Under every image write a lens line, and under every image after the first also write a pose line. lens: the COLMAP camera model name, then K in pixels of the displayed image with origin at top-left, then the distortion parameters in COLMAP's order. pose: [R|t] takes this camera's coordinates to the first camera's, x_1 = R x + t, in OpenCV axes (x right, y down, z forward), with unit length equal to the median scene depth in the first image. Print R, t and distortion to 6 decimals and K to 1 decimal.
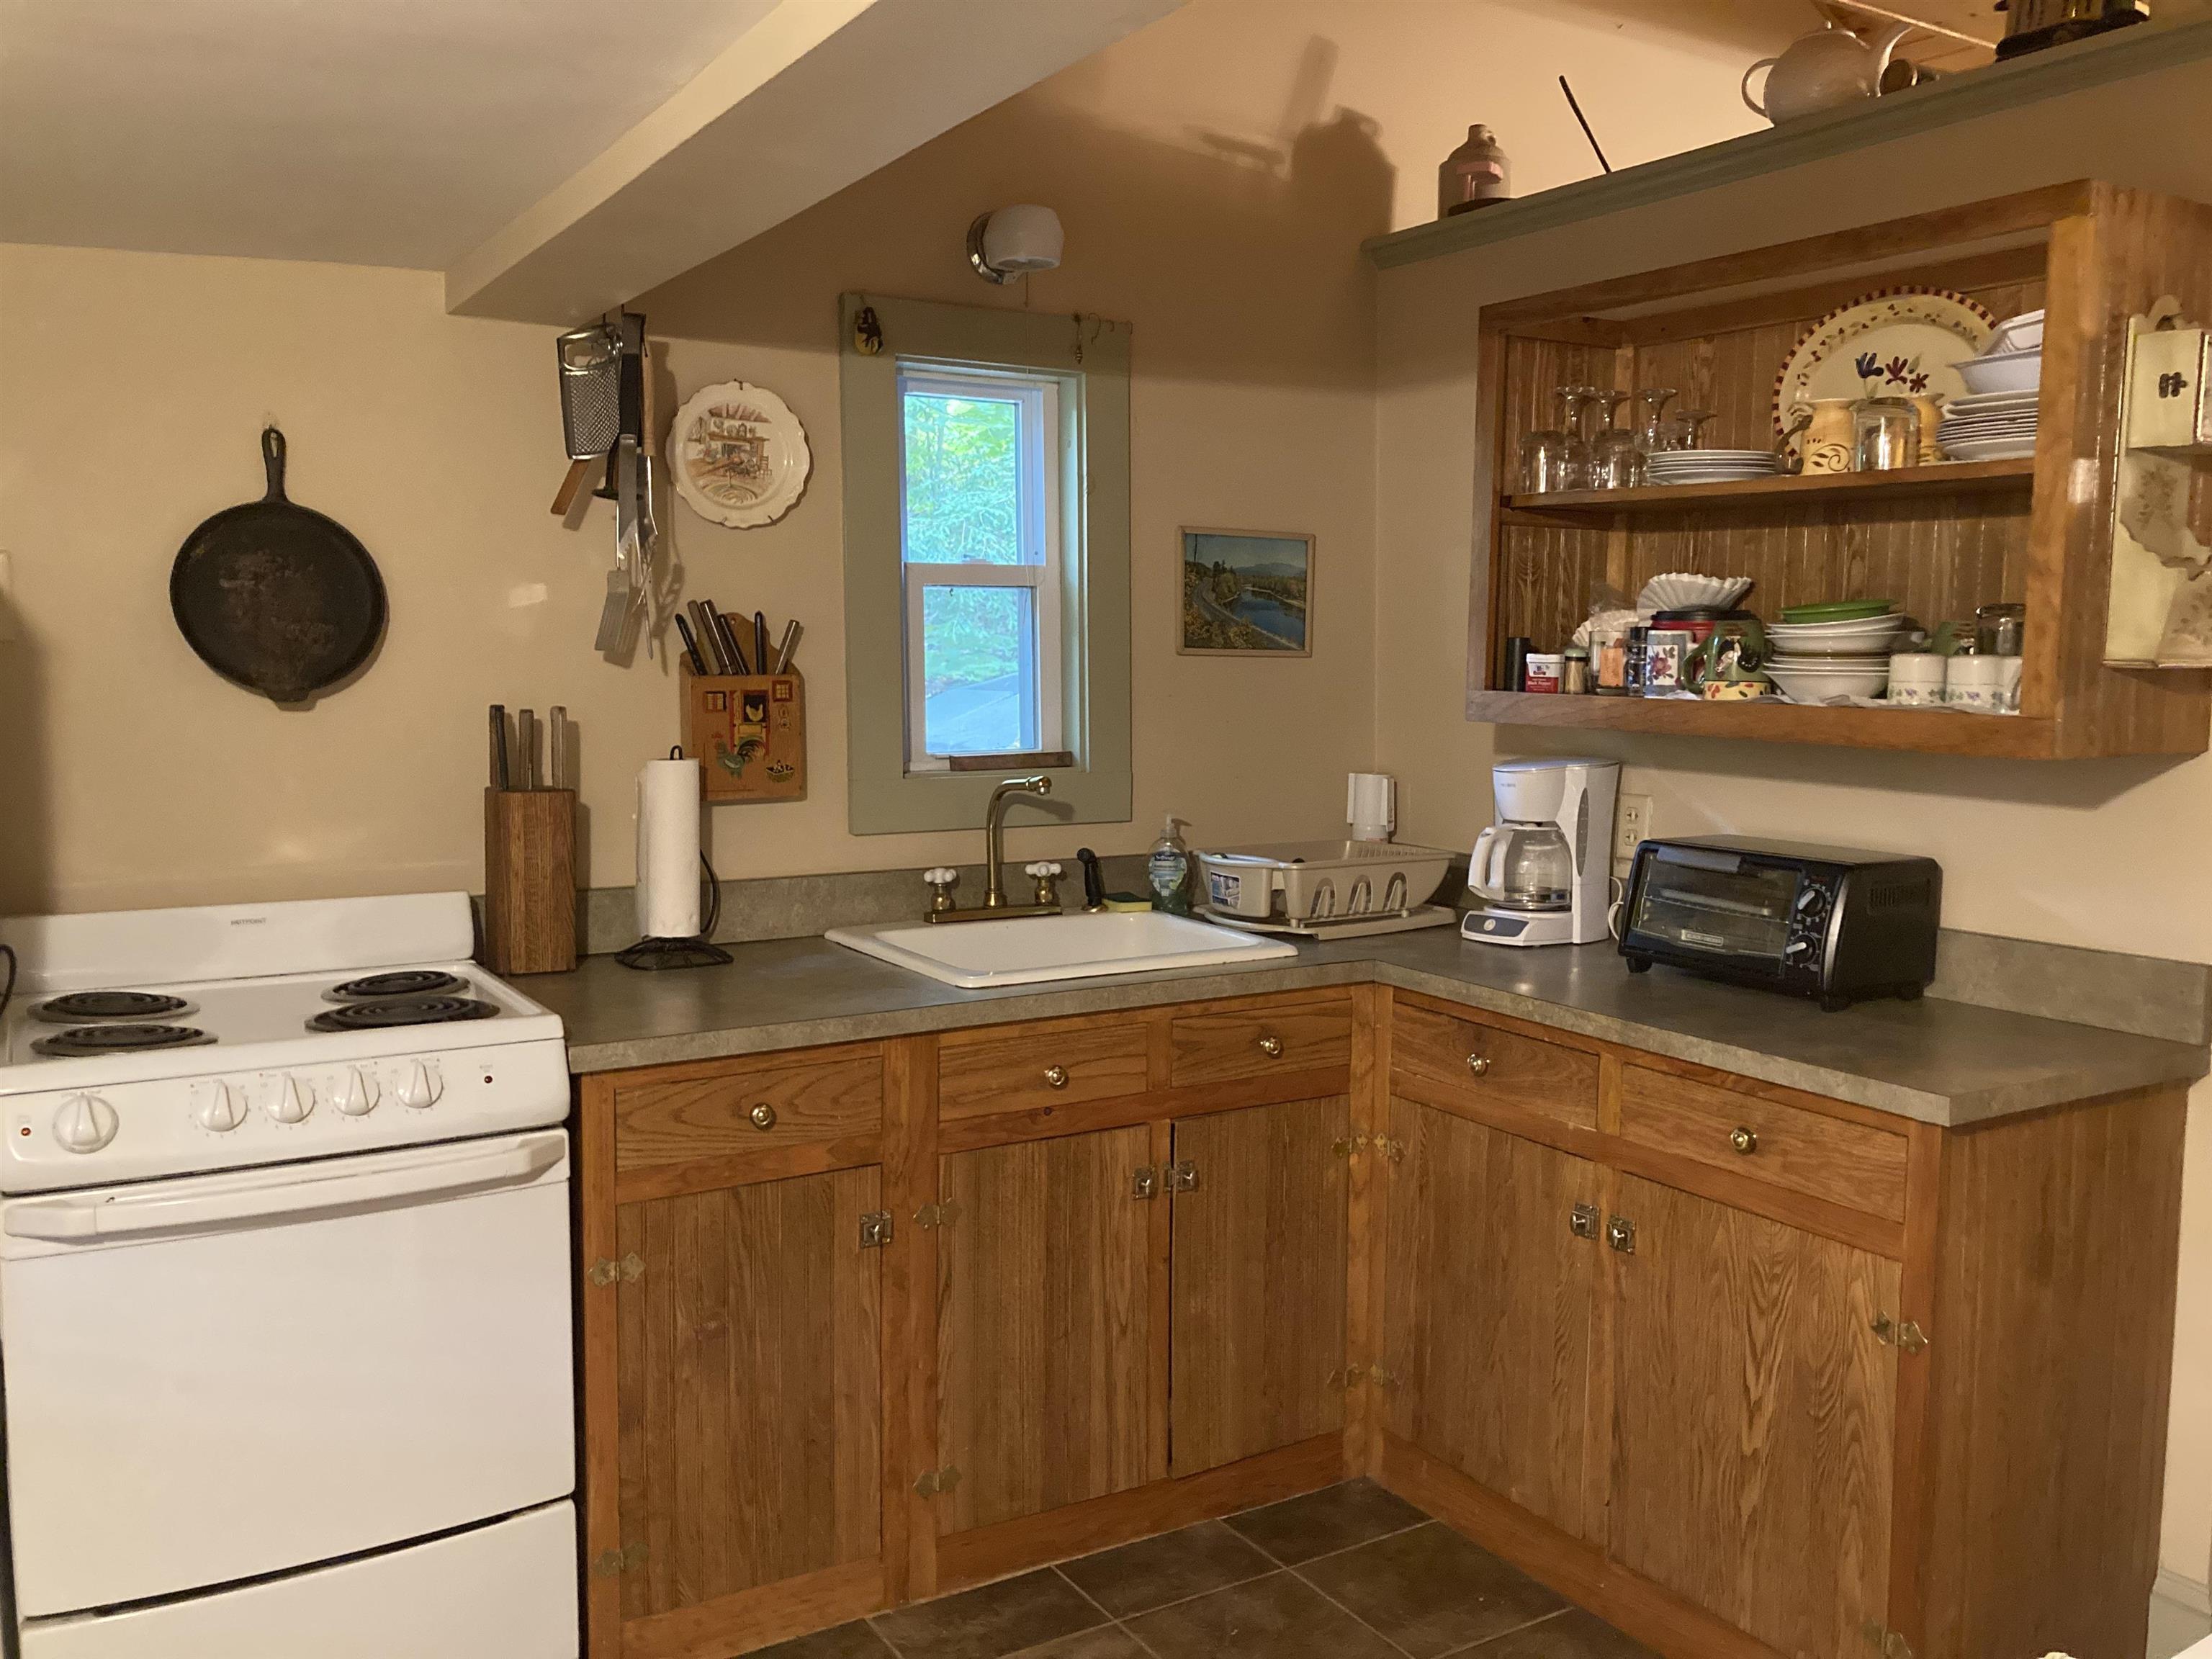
lens RADIAL K [[1798.8, 0, 1106.0], [0, 1798.8, 829.5], [0, 0, 1]] dist [-0.001481, -0.002318]
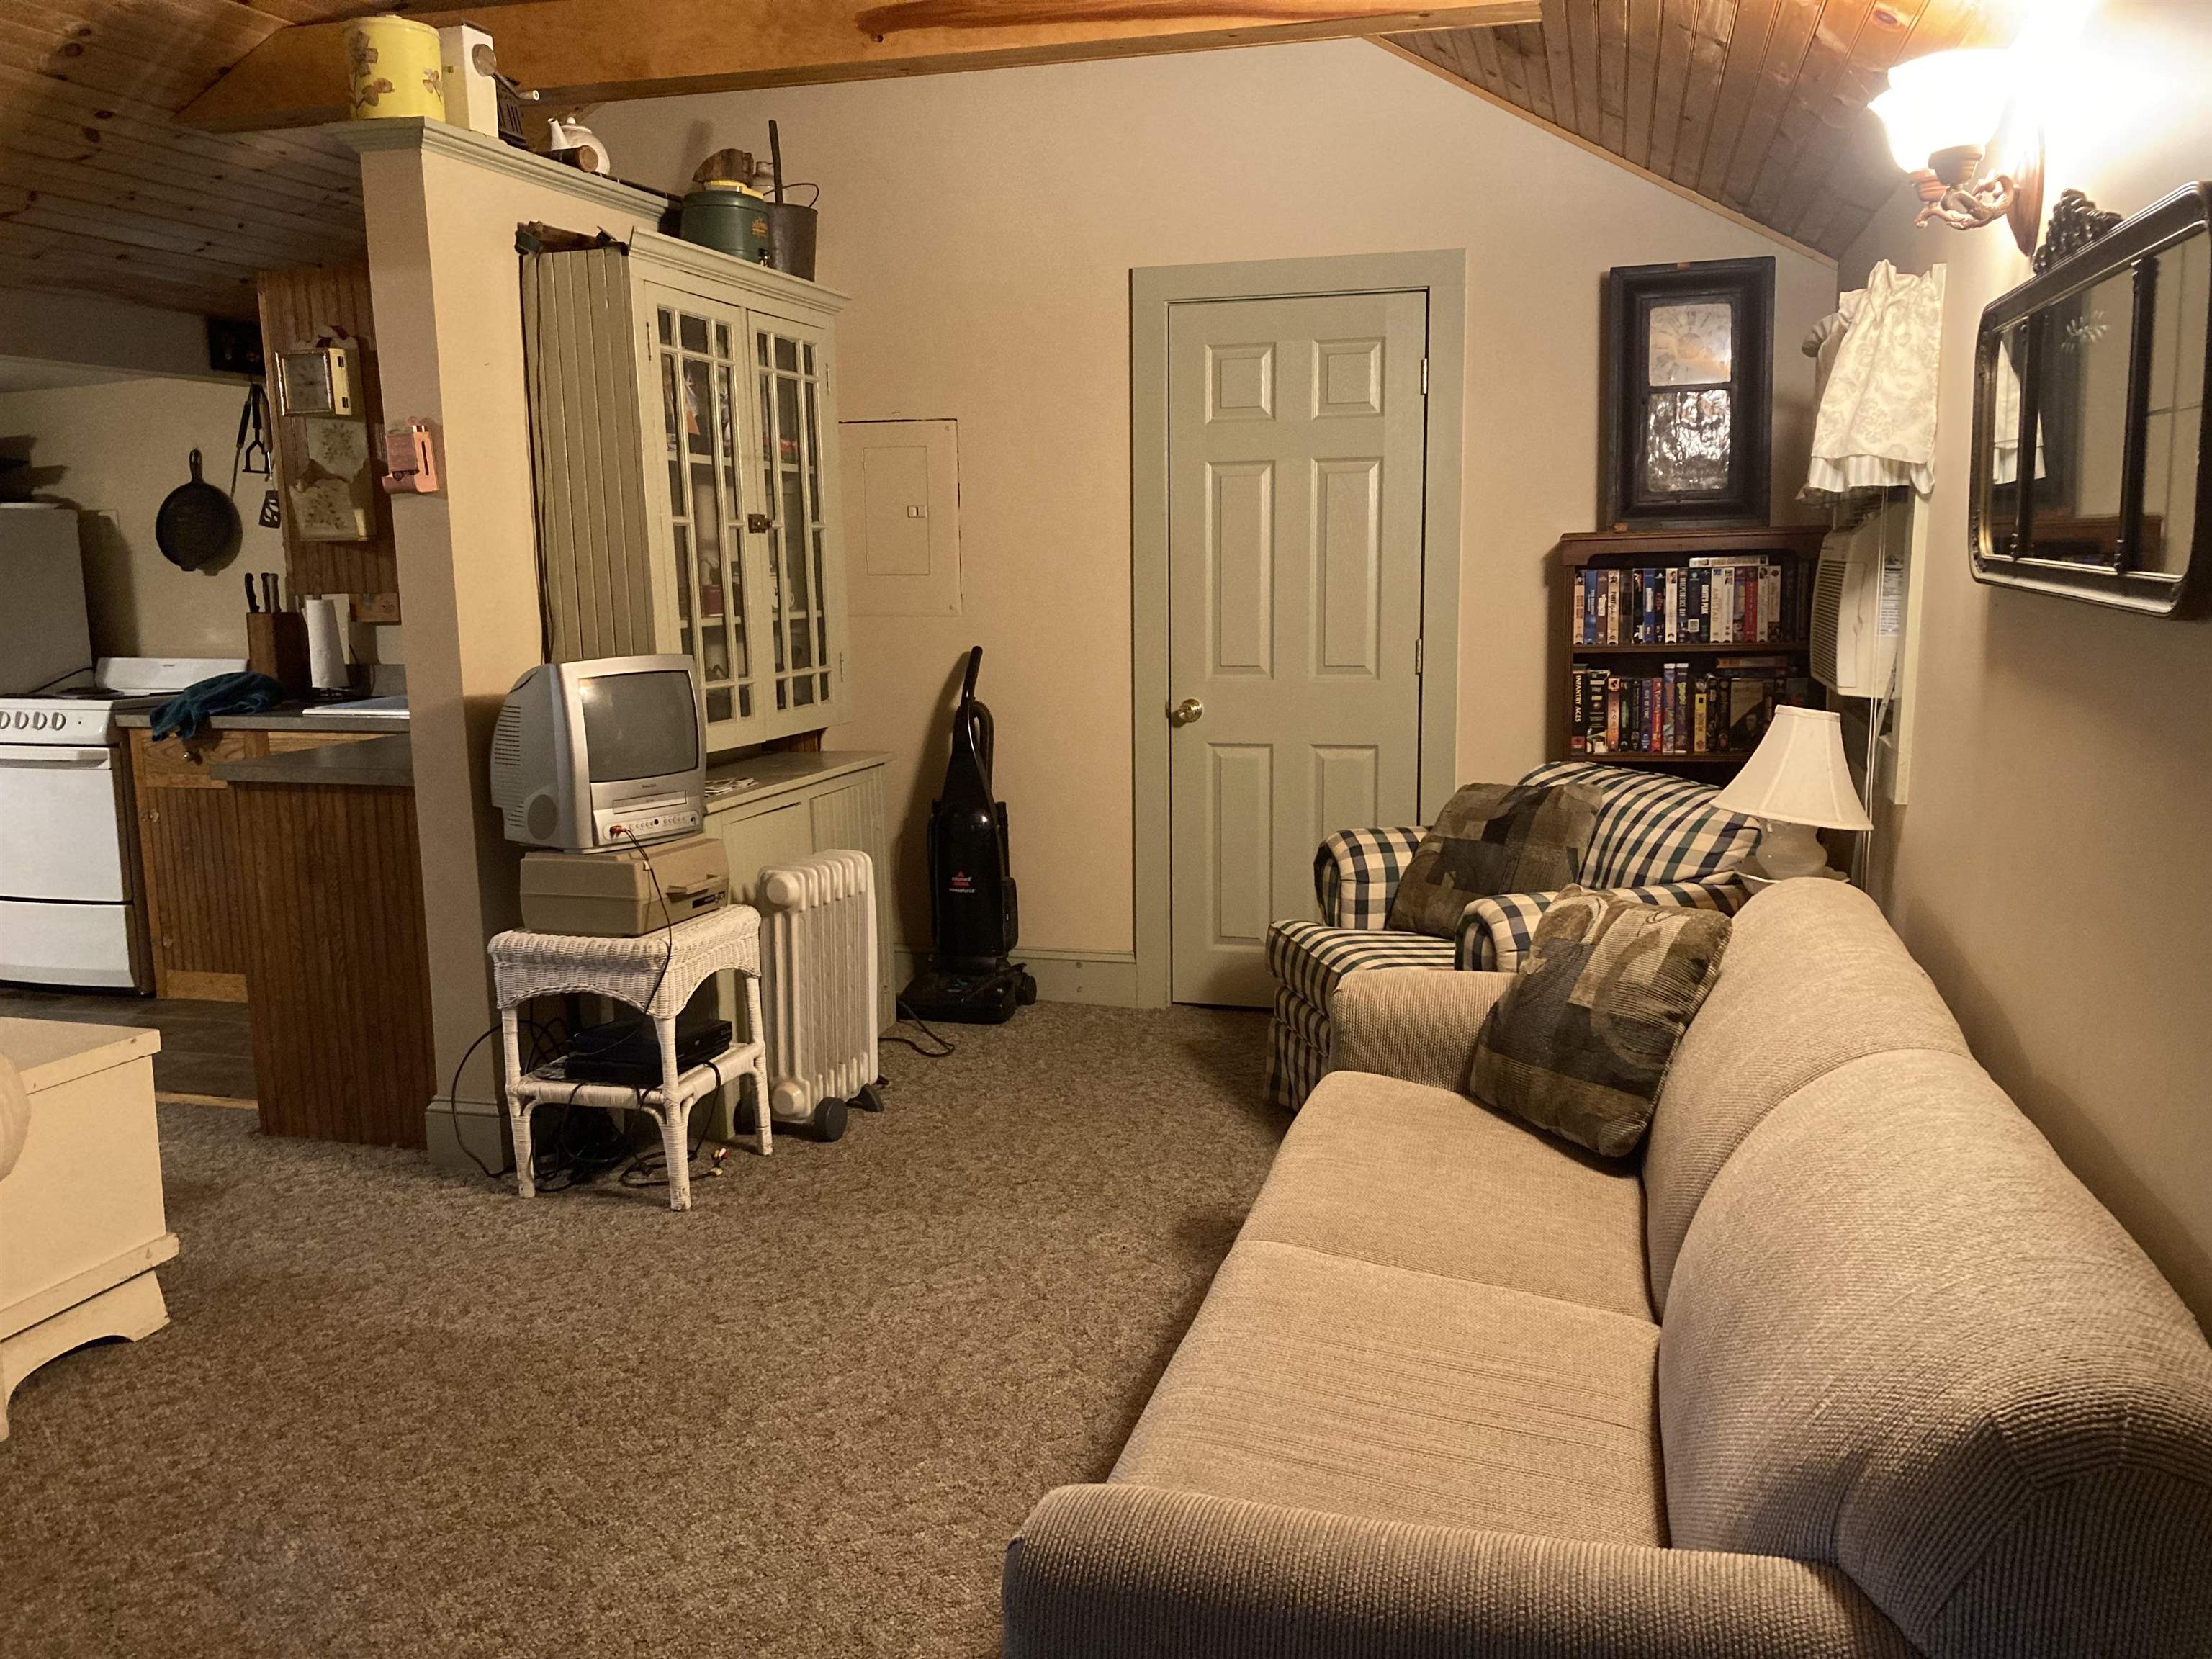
lens RADIAL K [[1798.8, 0, 1106.0], [0, 1798.8, 829.5], [0, 0, 1]] dist [-0.001481, -0.002318]
pose [[0.682582, 0.101458, -0.723732, 2.090092], [-0.057136, 0.994694, 0.085556, -0.006707], [0.728572, -0.017048, 0.684757, 0.285057]]
